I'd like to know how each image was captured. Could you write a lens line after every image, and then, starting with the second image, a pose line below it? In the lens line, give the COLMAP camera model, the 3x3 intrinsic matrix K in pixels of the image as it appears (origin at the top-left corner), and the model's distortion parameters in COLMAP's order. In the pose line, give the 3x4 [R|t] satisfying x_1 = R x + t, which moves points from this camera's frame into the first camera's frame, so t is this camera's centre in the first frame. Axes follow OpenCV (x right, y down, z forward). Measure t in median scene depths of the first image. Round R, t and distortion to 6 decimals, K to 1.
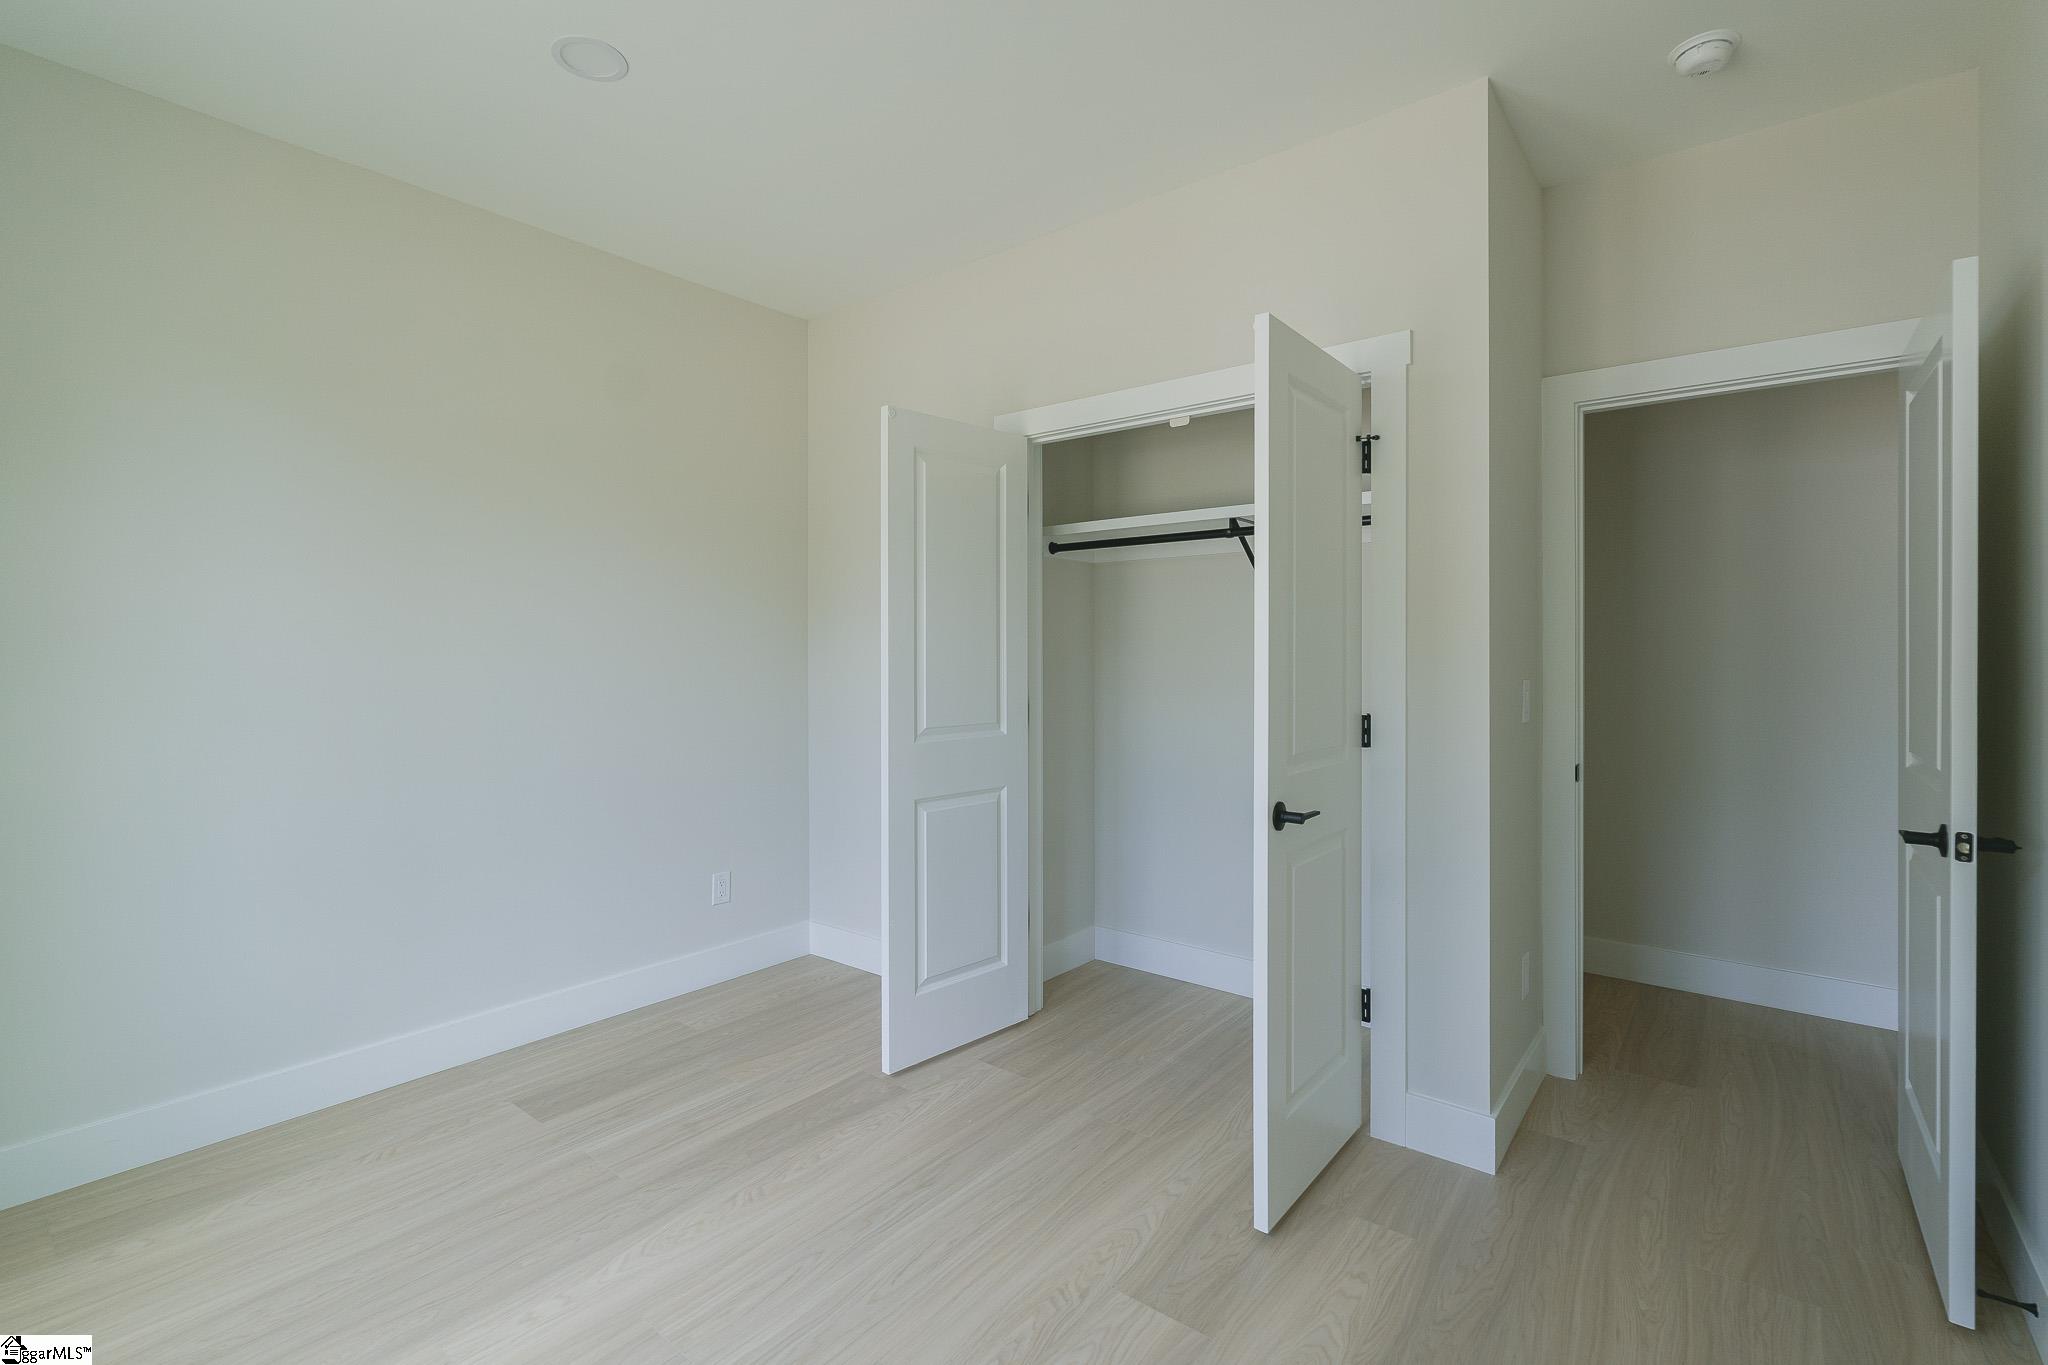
lens RADIAL K [[905.6, 0, 1025.1], [0, 905.6, 686.7], [0, 0, 1]] dist [-0.004069, -0.000021]
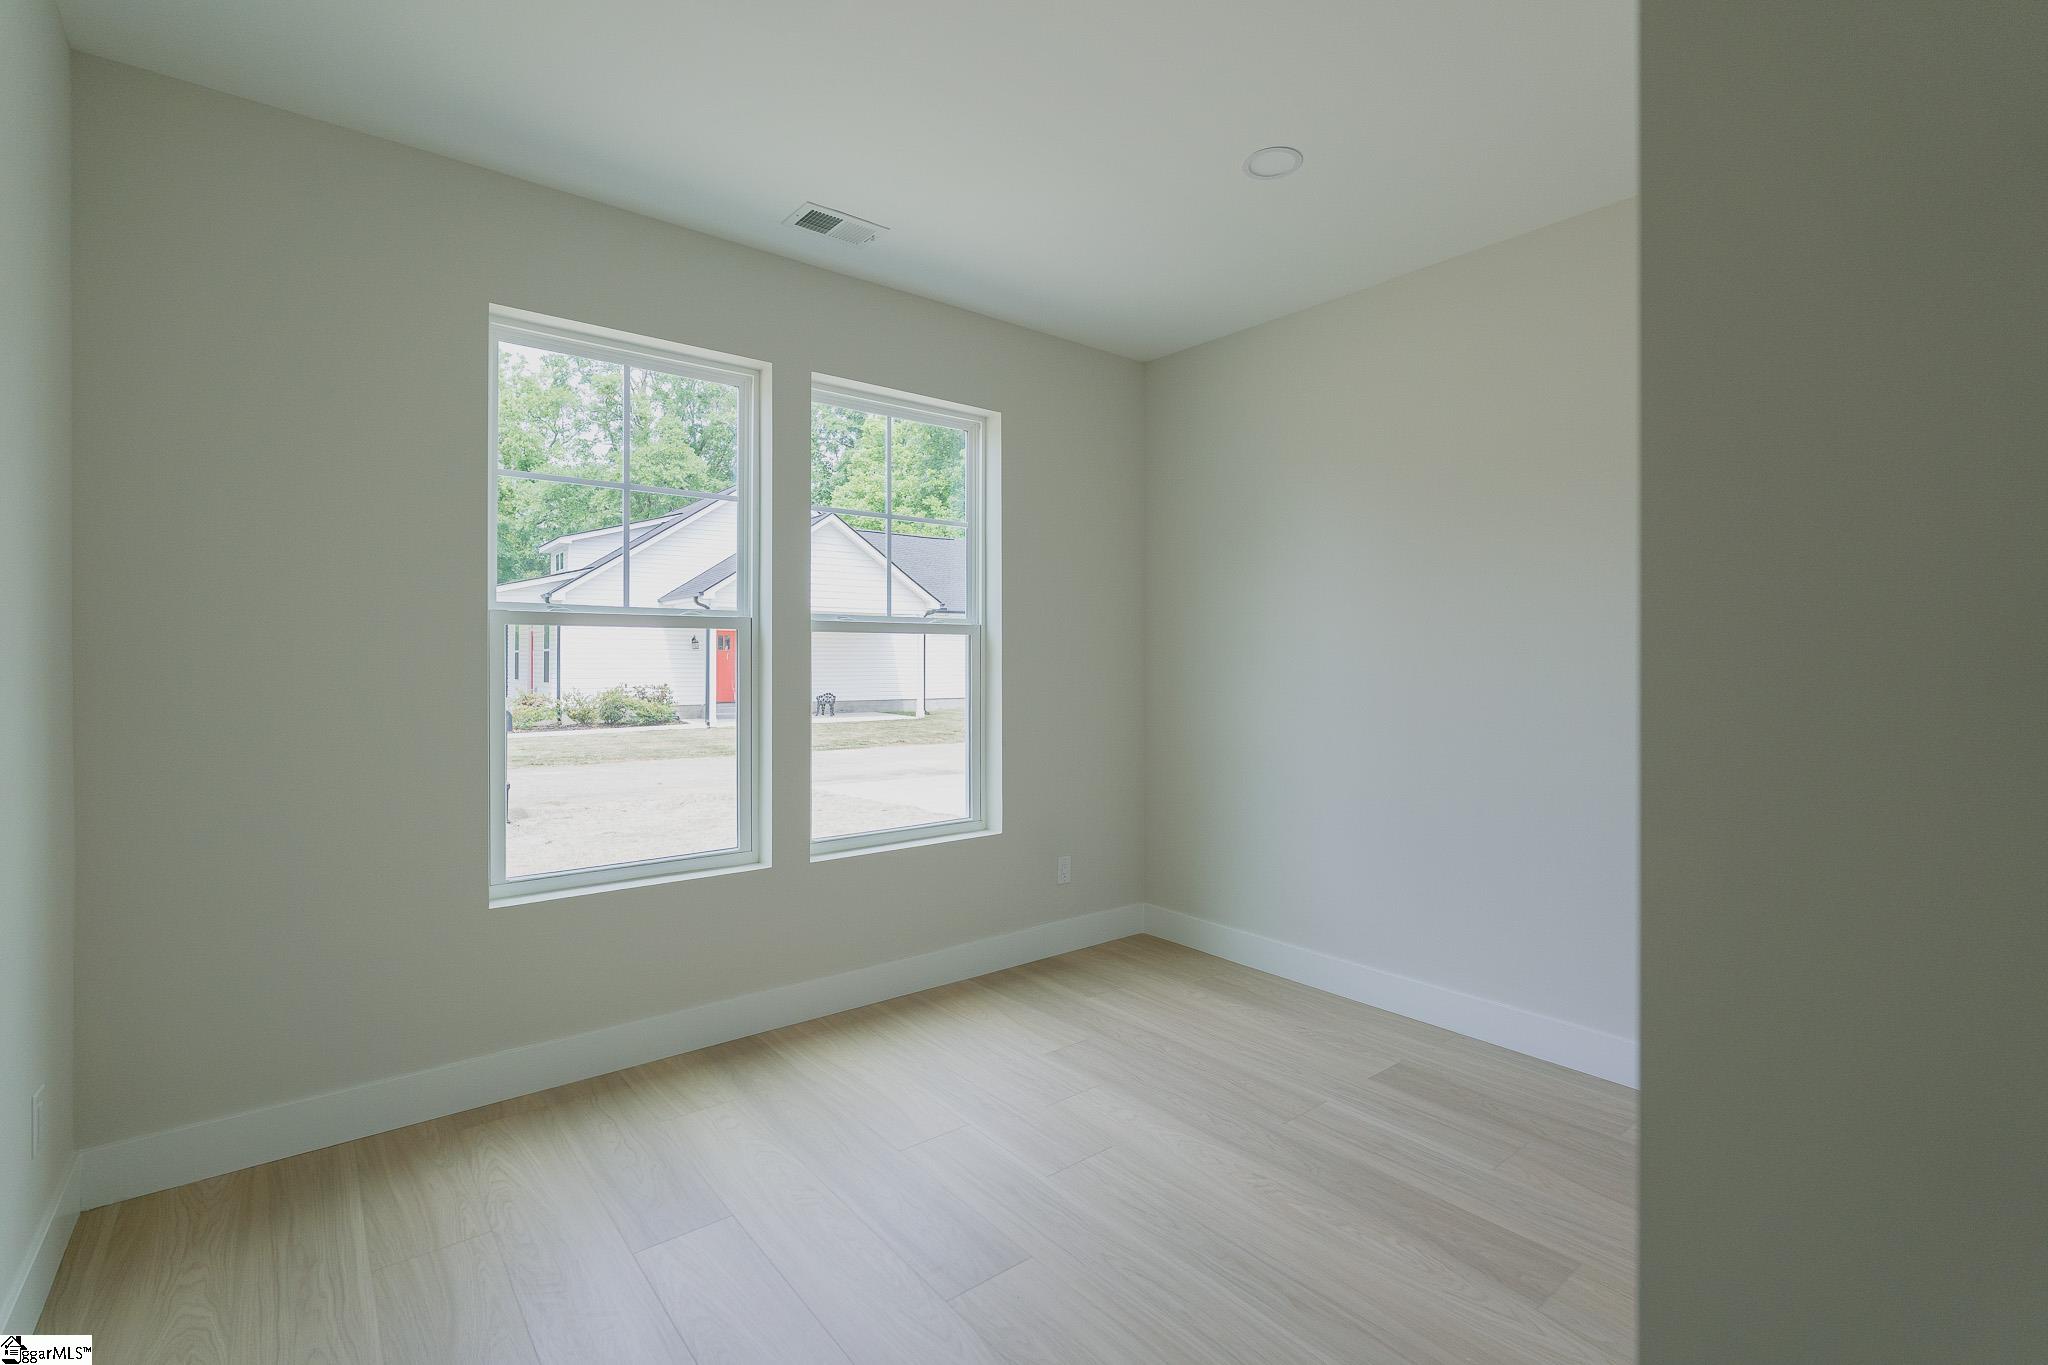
lens RADIAL K [[905.6, 0, 1025.1], [0, 905.6, 686.7], [0, 0, 1]] dist [-0.004069, -0.000021]
pose [[-0.206058, 0.026695, -0.978176, 0.667019], [-0.035234, 0.998777, 0.034680, -0.033363], [0.977905, 0.041611, -0.204866, 0.811281]]
